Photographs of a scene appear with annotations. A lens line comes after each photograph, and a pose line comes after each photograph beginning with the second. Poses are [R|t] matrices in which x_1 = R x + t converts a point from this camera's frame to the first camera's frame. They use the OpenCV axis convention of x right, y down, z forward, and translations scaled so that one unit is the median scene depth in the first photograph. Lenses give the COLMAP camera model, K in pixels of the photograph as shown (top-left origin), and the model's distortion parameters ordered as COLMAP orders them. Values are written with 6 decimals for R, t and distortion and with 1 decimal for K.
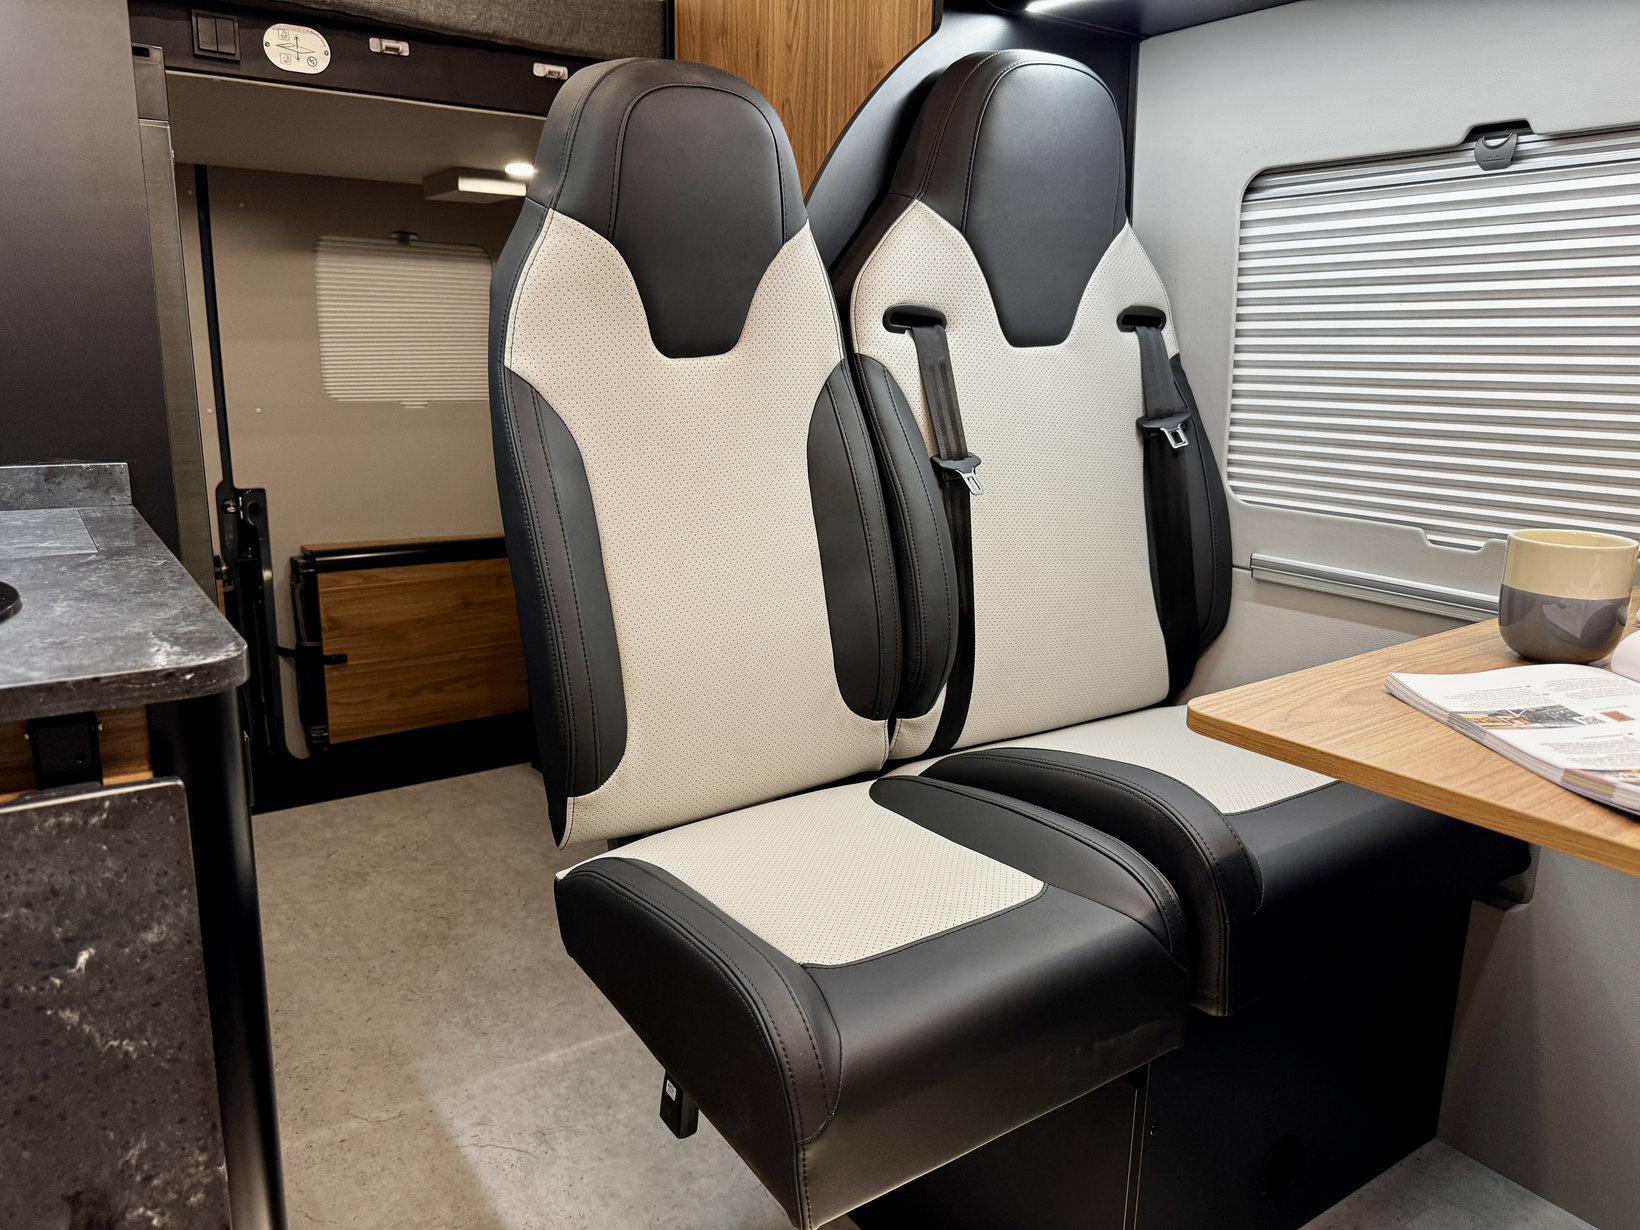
lens RADIAL K [[1166.5, 0, 815.6], [0, 1166.5, 621.6], [0, 0, 1]] dist [0.022234, -0.038615]
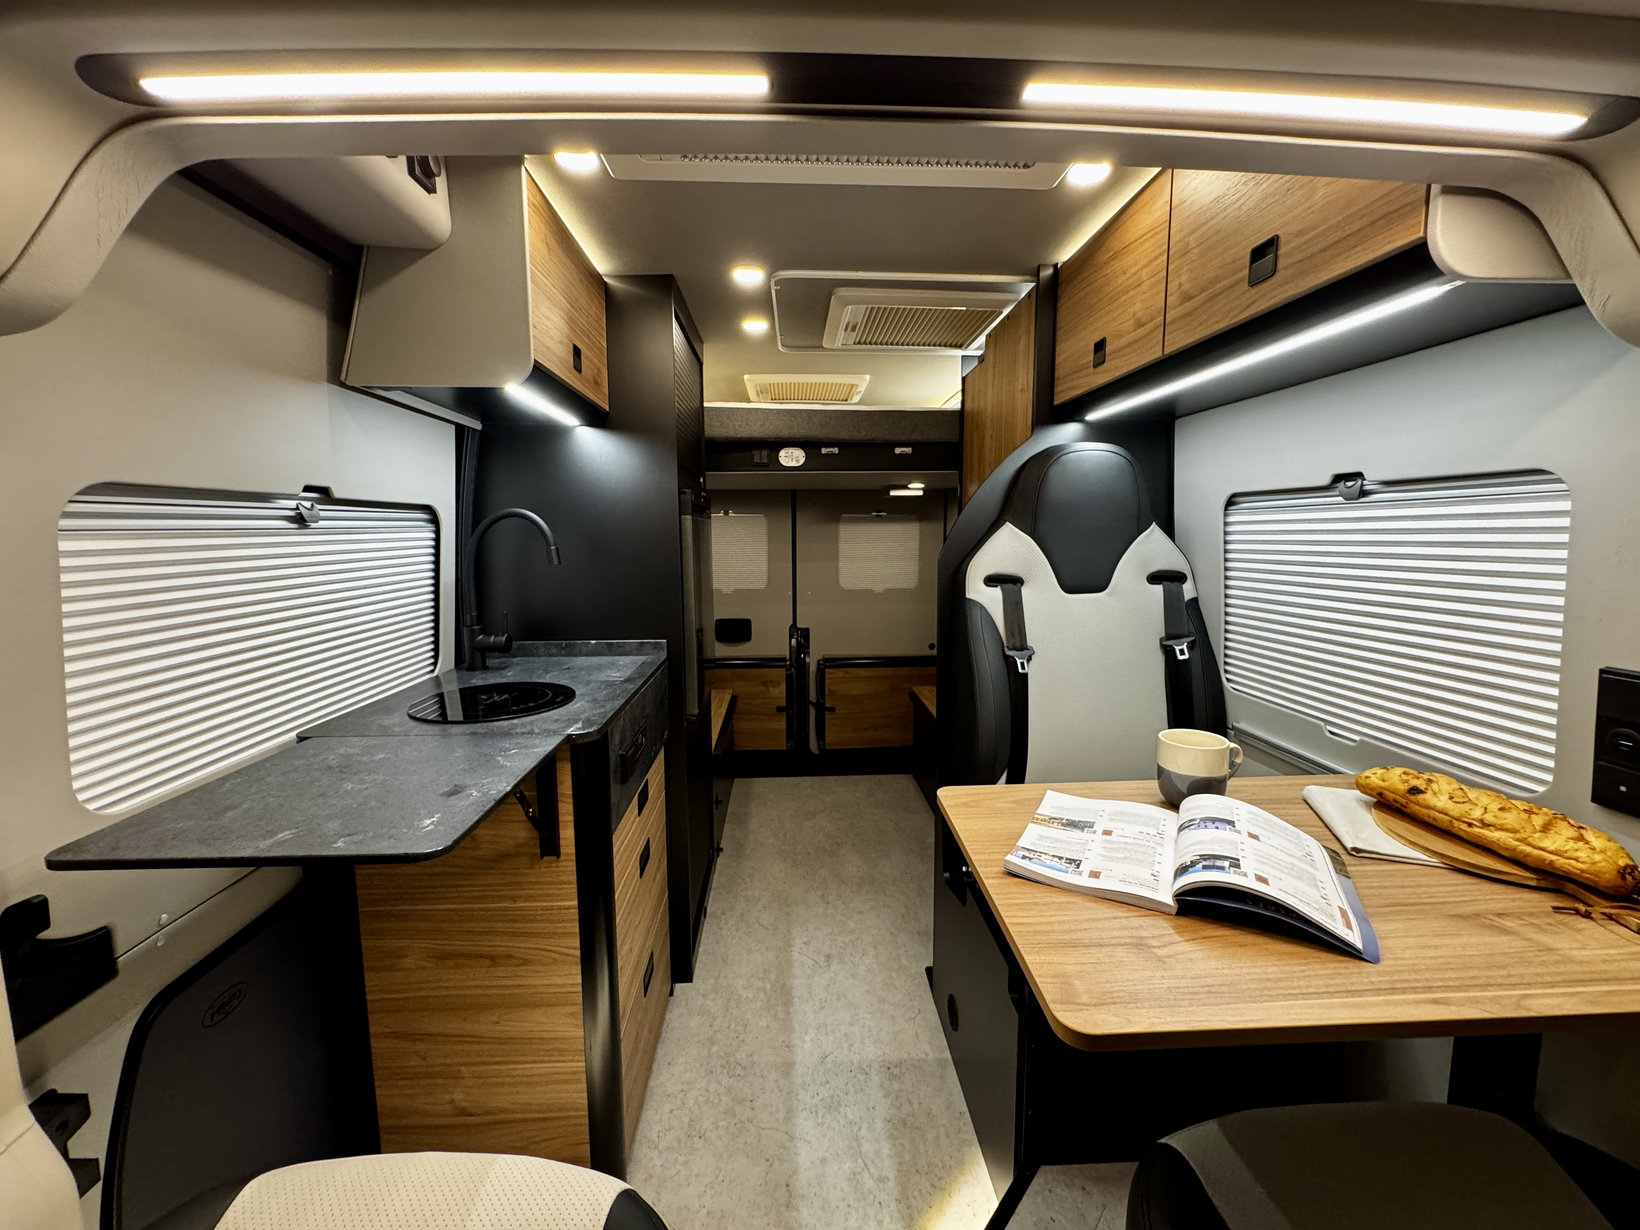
lens RADIAL K [[660.9, 0, 809.3], [0, 660.9, 610.1], [0, 0, 1]] dist [-0.002225, -0.000436]
pose [[0.844903, 0.042555, -0.533224, 0.337794], [-0.106249, 0.990320, -0.089319, -0.063538], [0.524261, 0.132120, 0.841246, -0.084496]]
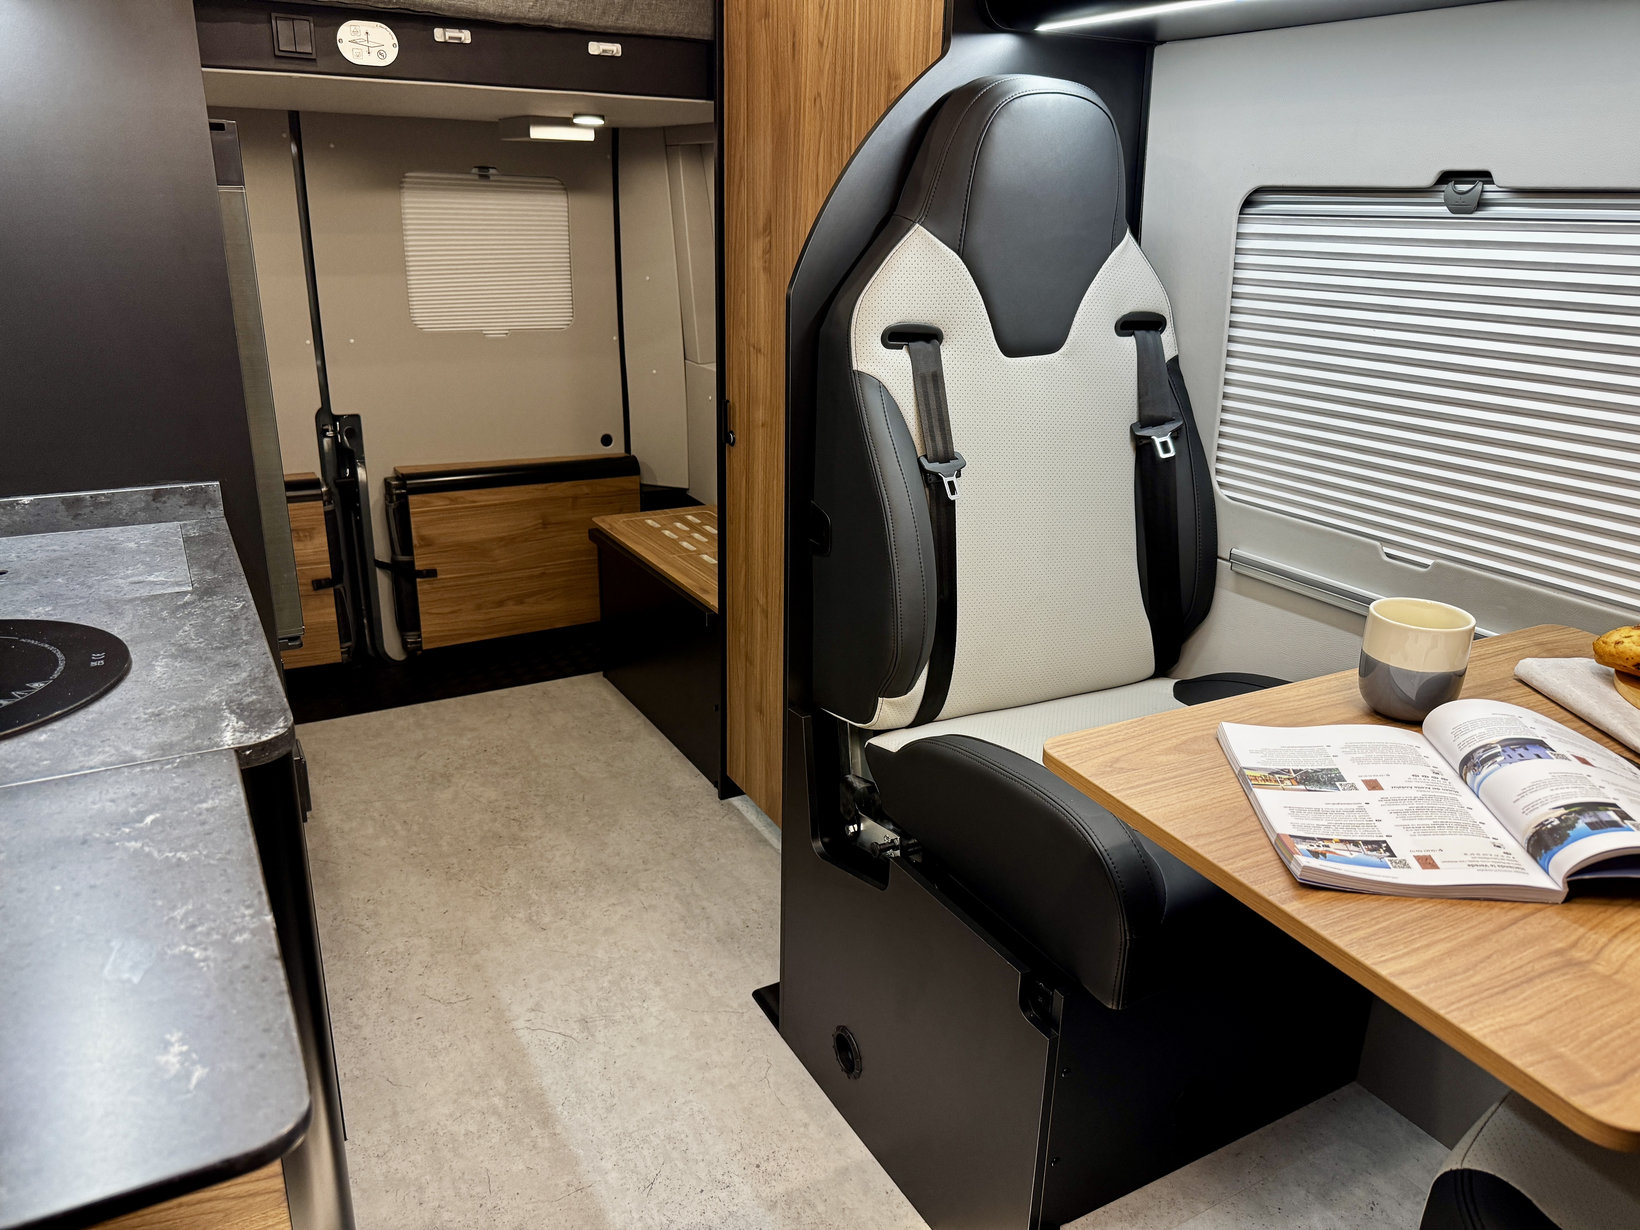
lens RADIAL K [[1166.5, 0, 820.5], [0, 1166.5, 625.3], [0, 0, 1]] dist [0.022234, -0.038615]
pose [[0.996156, 0.034934, -0.080326, 0.080900], [-0.025685, 0.993216, 0.113415, -0.094834], [0.083743, -0.110916, 0.990295, -0.095636]]
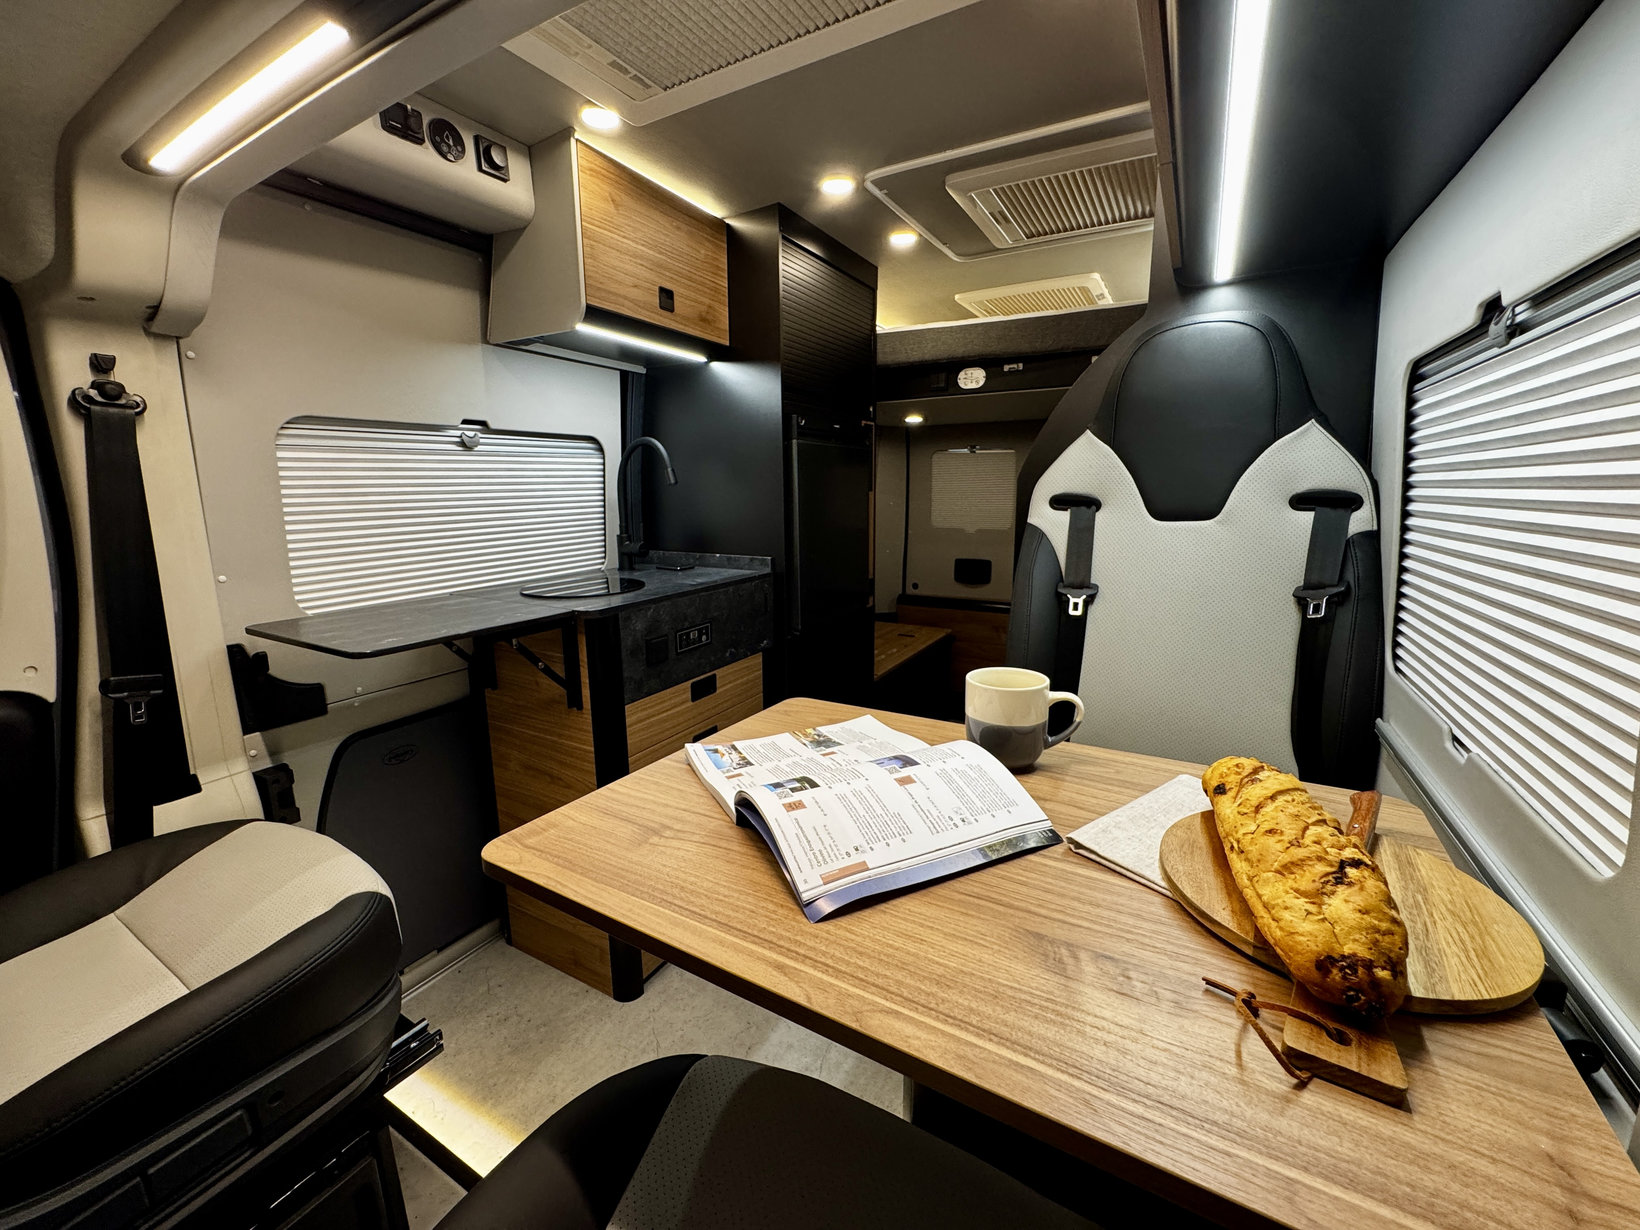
lens RADIAL K [[660.9, 0, 806.7], [0, 660.9, 611.3], [0, 0, 1]] dist [-0.002225, -0.000436]
pose [[0.423080, 0.149421, -0.893687, 0.638232], [-0.196796, 0.977918, 0.070339, -0.087818], [0.884463, 0.146115, 0.443143, 0.244414]]
